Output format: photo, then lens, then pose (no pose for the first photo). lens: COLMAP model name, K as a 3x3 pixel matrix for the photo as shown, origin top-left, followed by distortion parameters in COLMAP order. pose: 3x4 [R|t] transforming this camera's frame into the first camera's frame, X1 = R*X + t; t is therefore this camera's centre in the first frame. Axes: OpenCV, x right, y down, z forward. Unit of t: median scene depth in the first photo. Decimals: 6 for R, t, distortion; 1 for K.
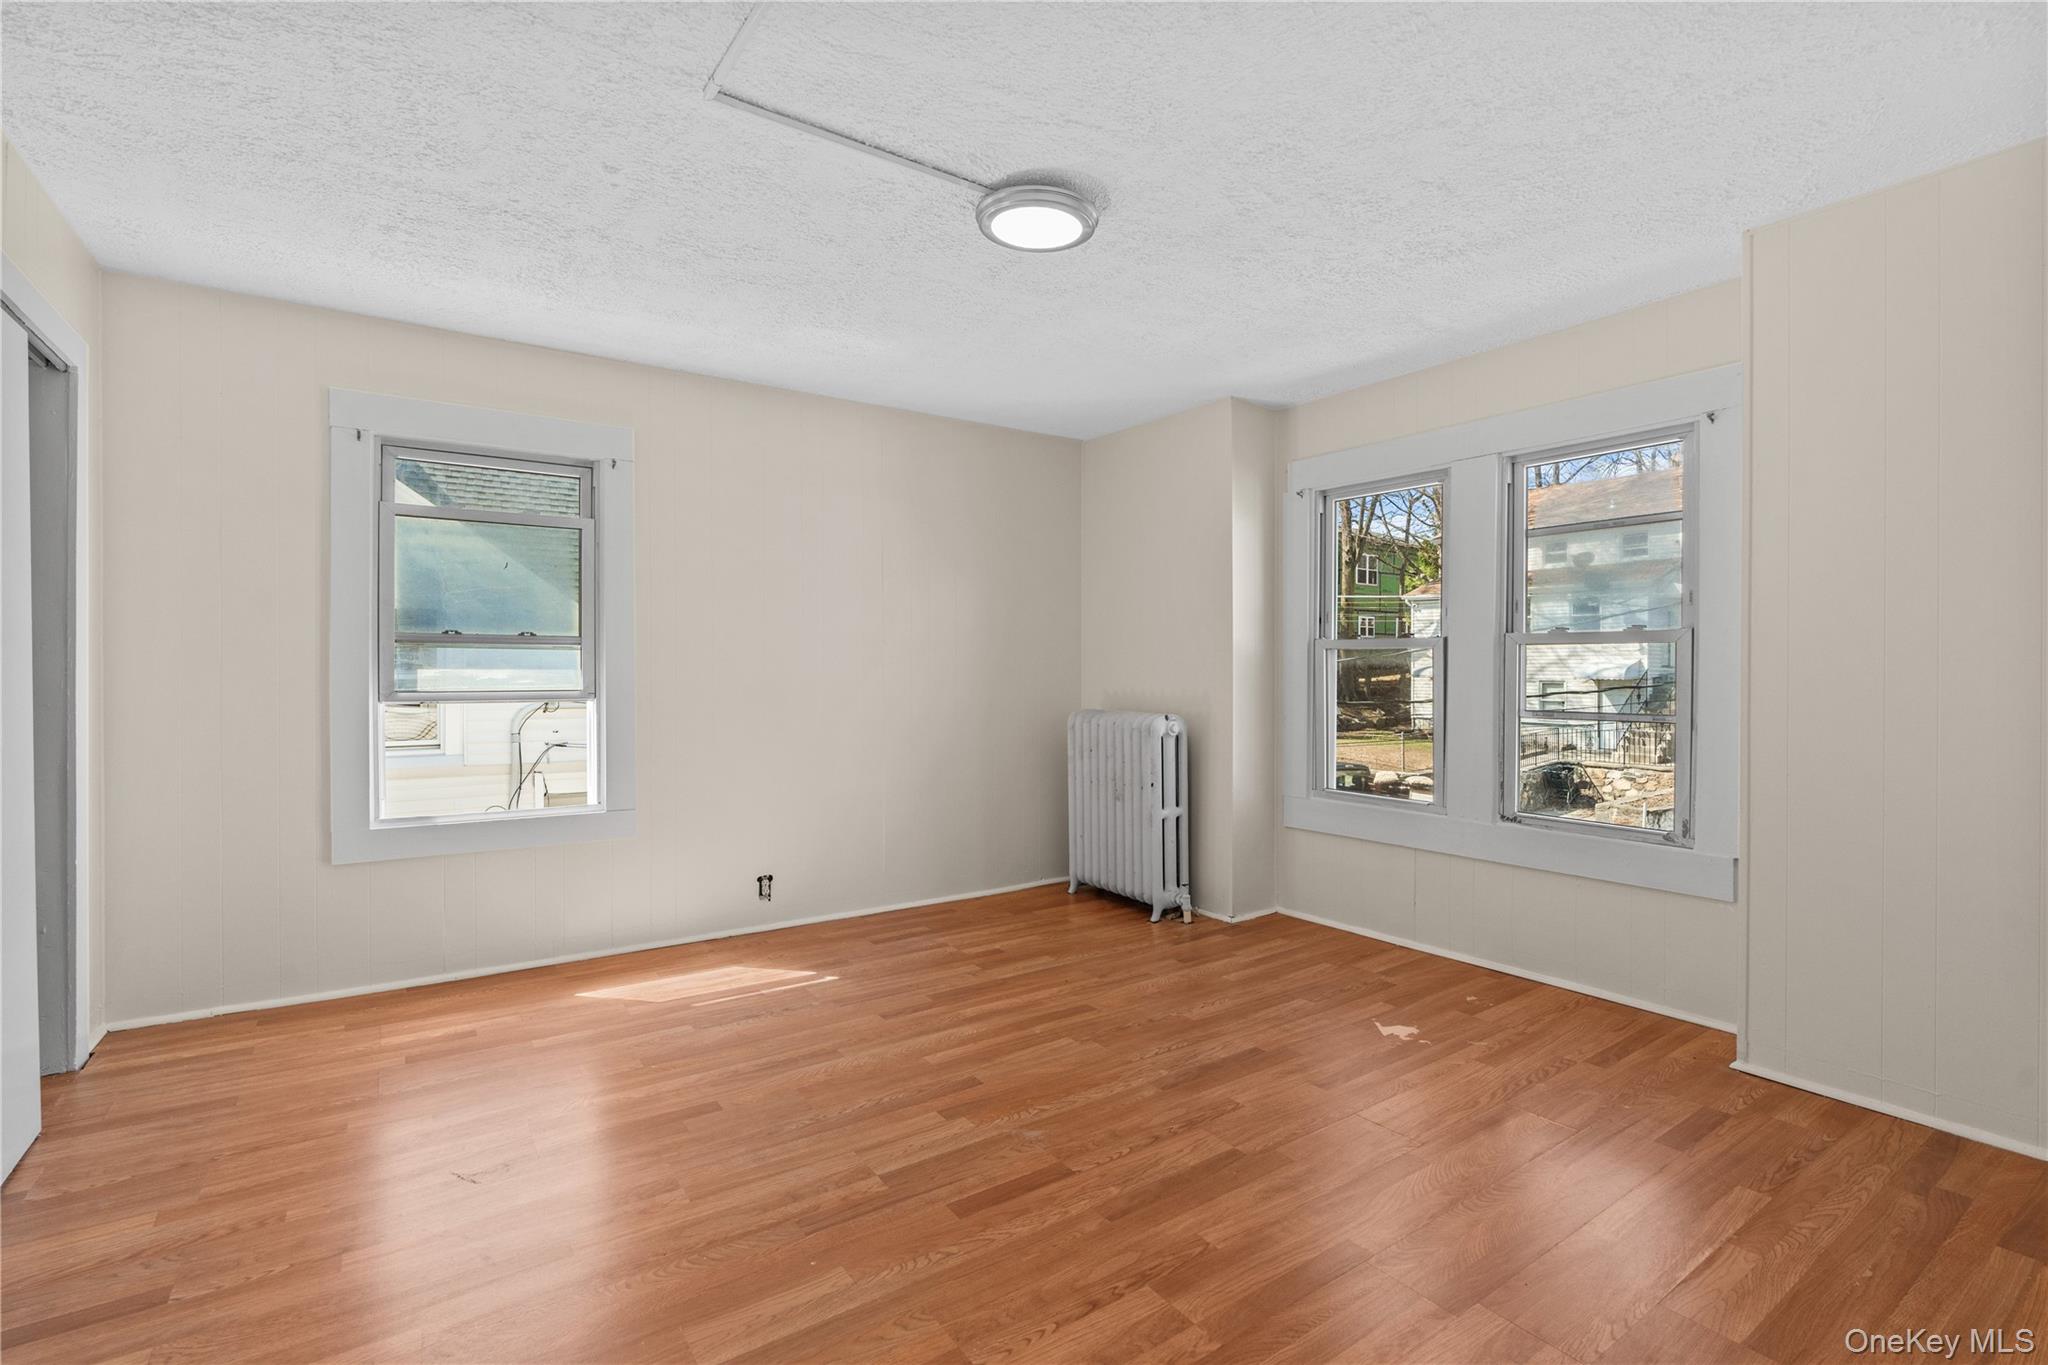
lens RADIAL K [[940.7, 0, 1019.9], [0, 940.7, 688.6], [0, 0, 1]] dist [-0.007542, 0.002196]
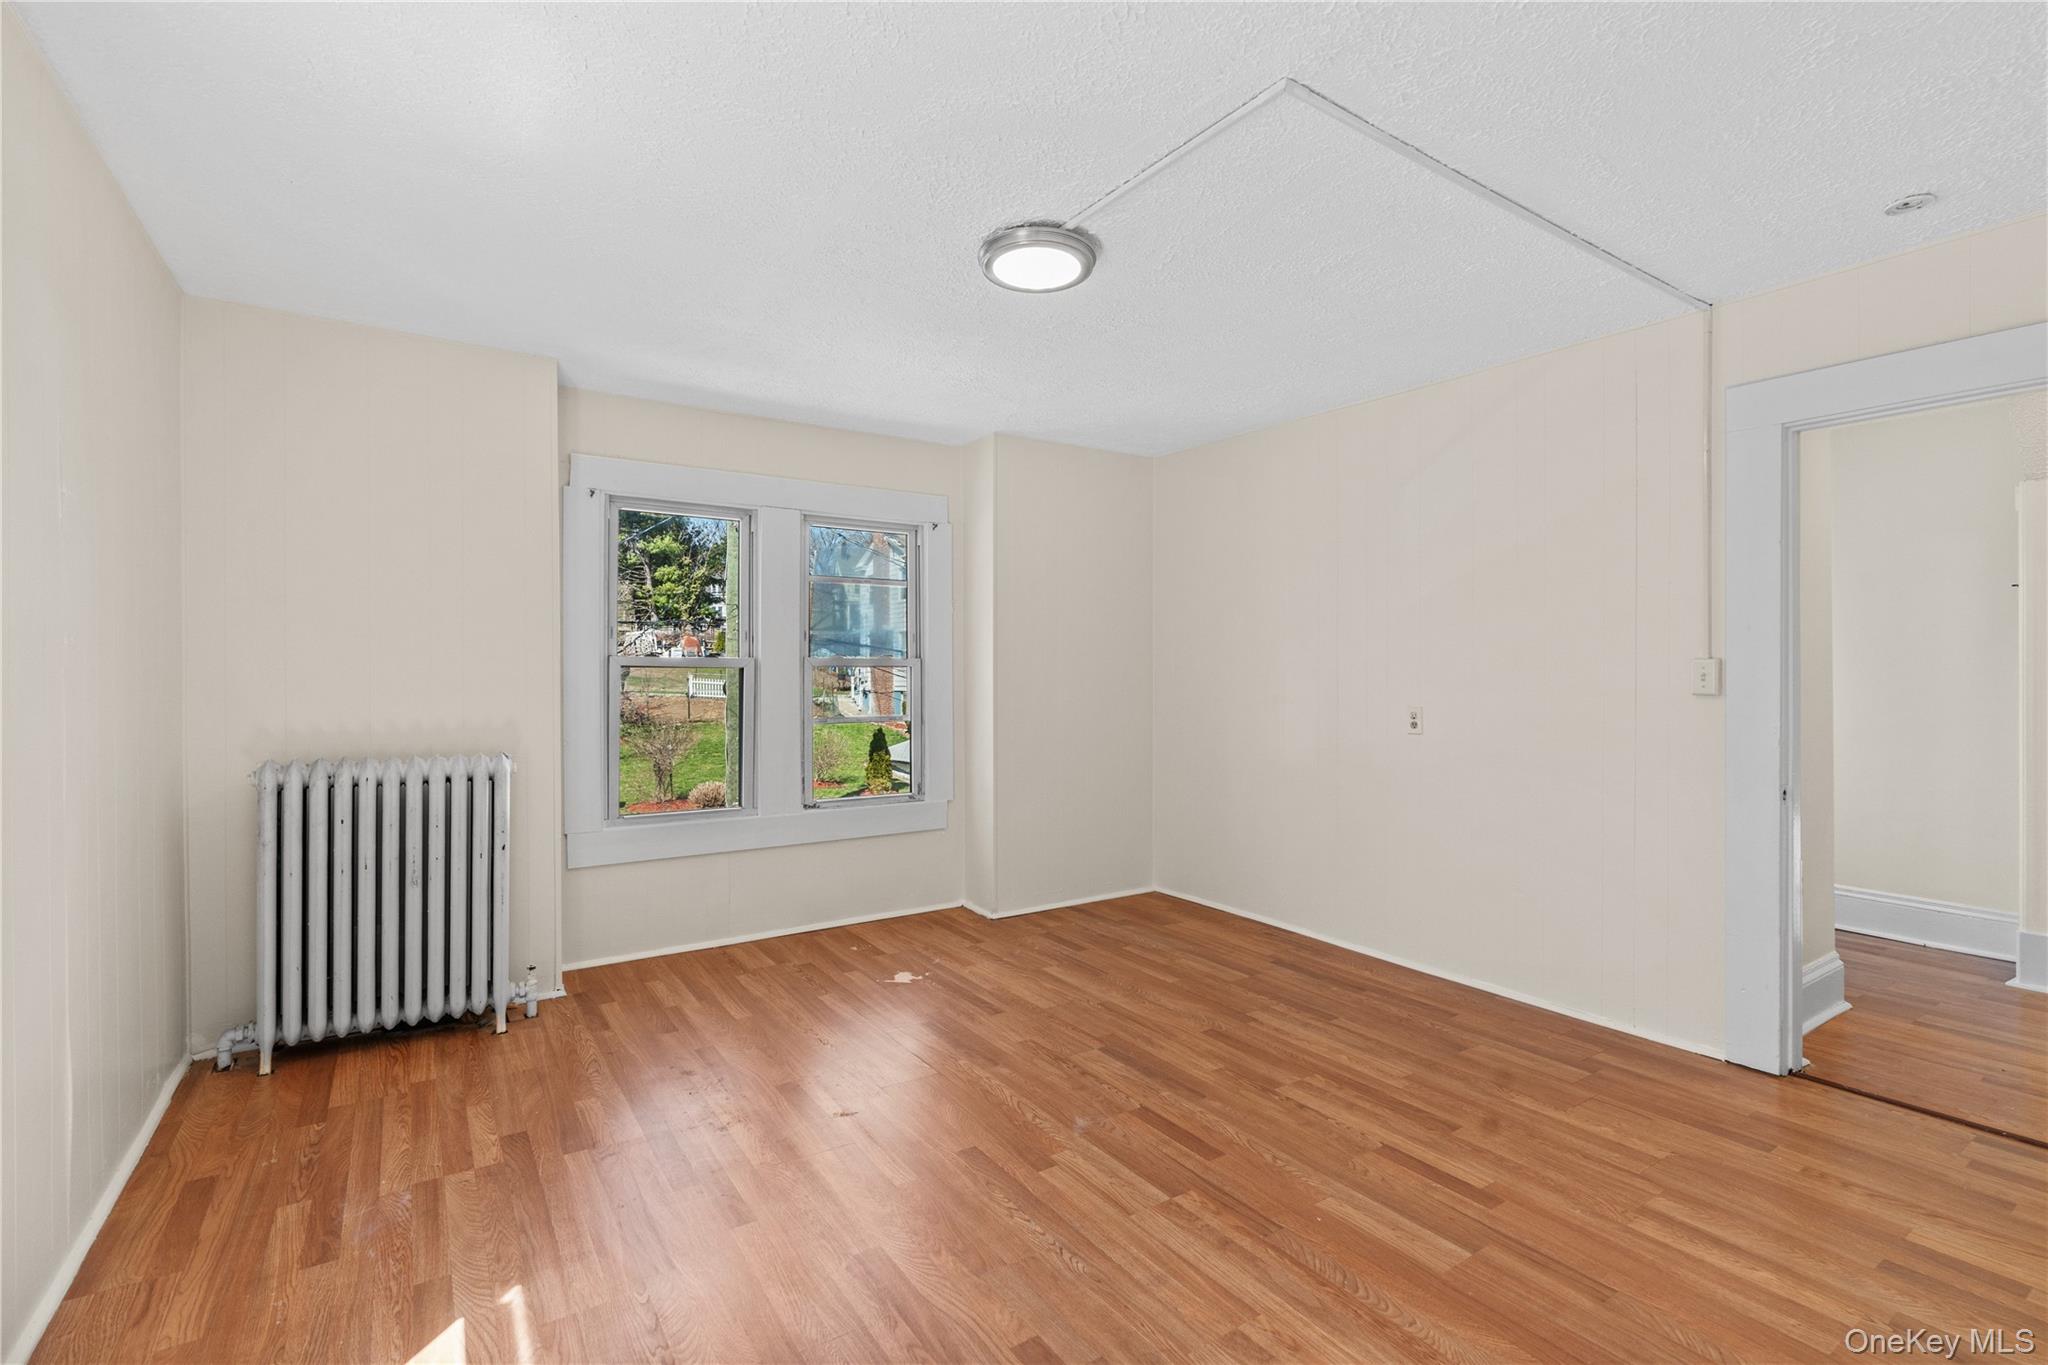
lens RADIAL K [[940.7, 0, 1021.7], [0, 940.7, 668.3], [0, 0, 1]] dist [-0.007542, 0.002196]
pose [[-0.001209, 0.009587, 0.999953, -0.860536], [0.022565, 0.999700, -0.009558, -0.028907], [-0.999745, 0.022553, -0.001425, 0.855077]]
